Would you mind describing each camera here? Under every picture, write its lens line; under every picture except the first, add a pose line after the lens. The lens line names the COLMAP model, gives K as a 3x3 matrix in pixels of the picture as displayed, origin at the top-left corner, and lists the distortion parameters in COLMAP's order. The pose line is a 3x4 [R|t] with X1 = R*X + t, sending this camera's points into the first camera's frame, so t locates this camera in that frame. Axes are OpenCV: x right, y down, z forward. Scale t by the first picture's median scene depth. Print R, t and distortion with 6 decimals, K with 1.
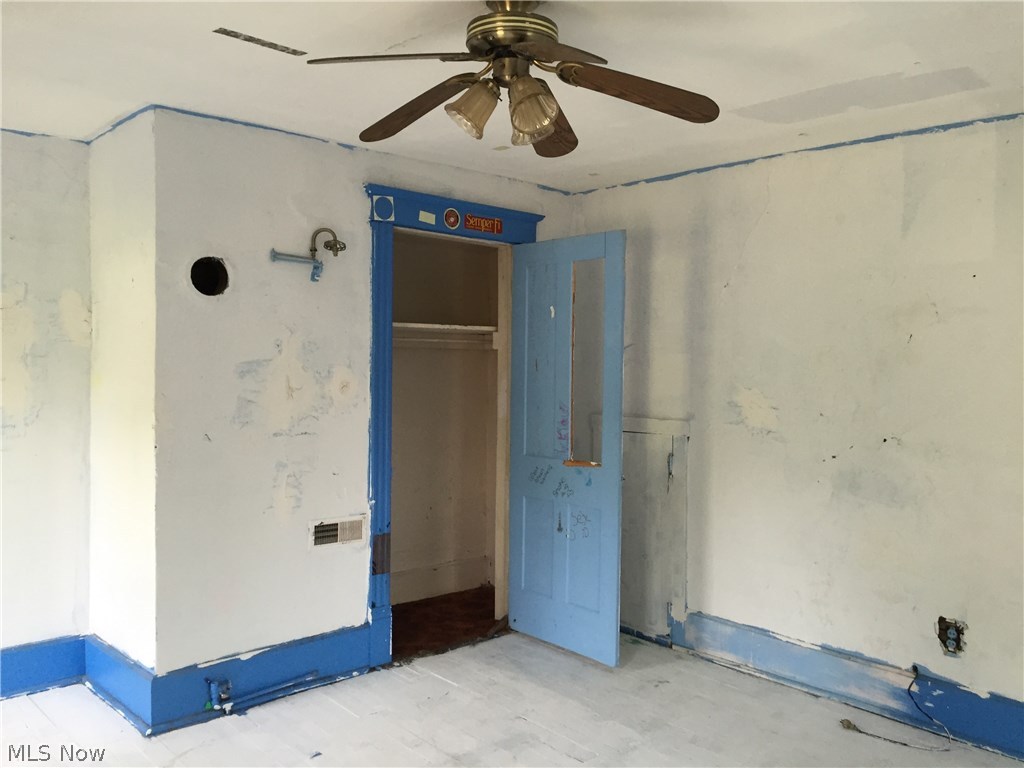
lens RADIAL K [[875.1, 0, 512.0], [0, 875.1, 384.0], [0, 0, 1]] dist [0.066169, -0.117401]
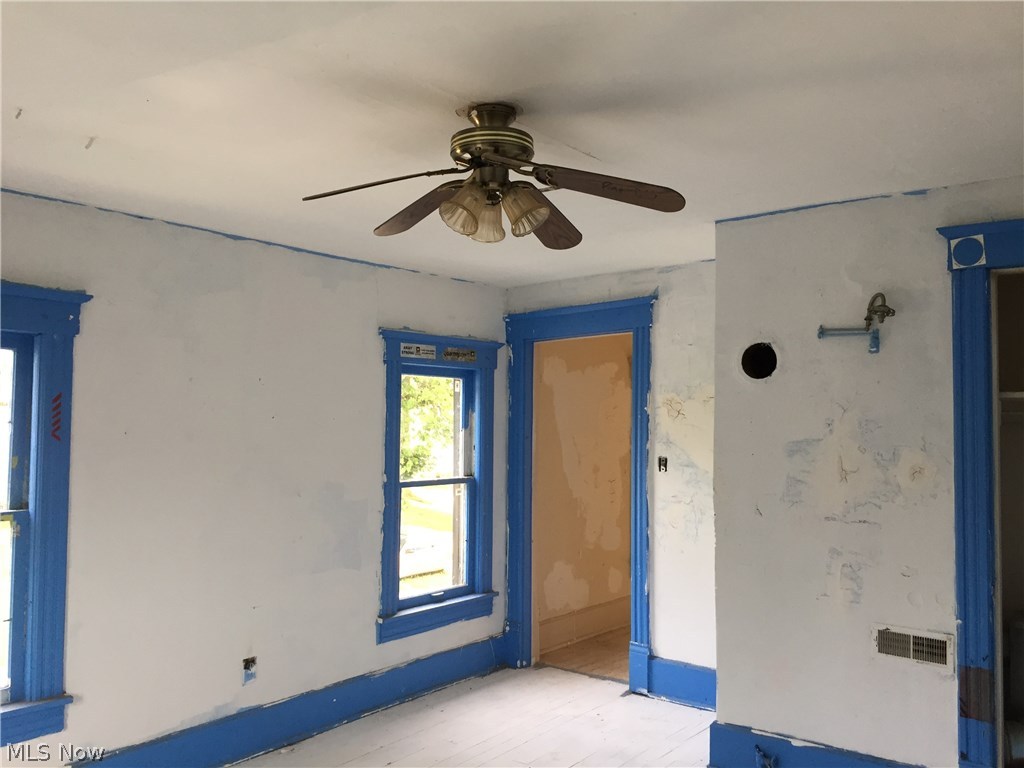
lens RADIAL K [[875.1, 0, 512.0], [0, 875.1, 384.0], [0, 0, 1]] dist [0.066169, -0.117401]
pose [[0.134266, -0.057562, -0.989272, 0.624063], [-0.041656, 0.997101, -0.063671, -0.012140], [0.990069, 0.049758, 0.131479, 0.518841]]
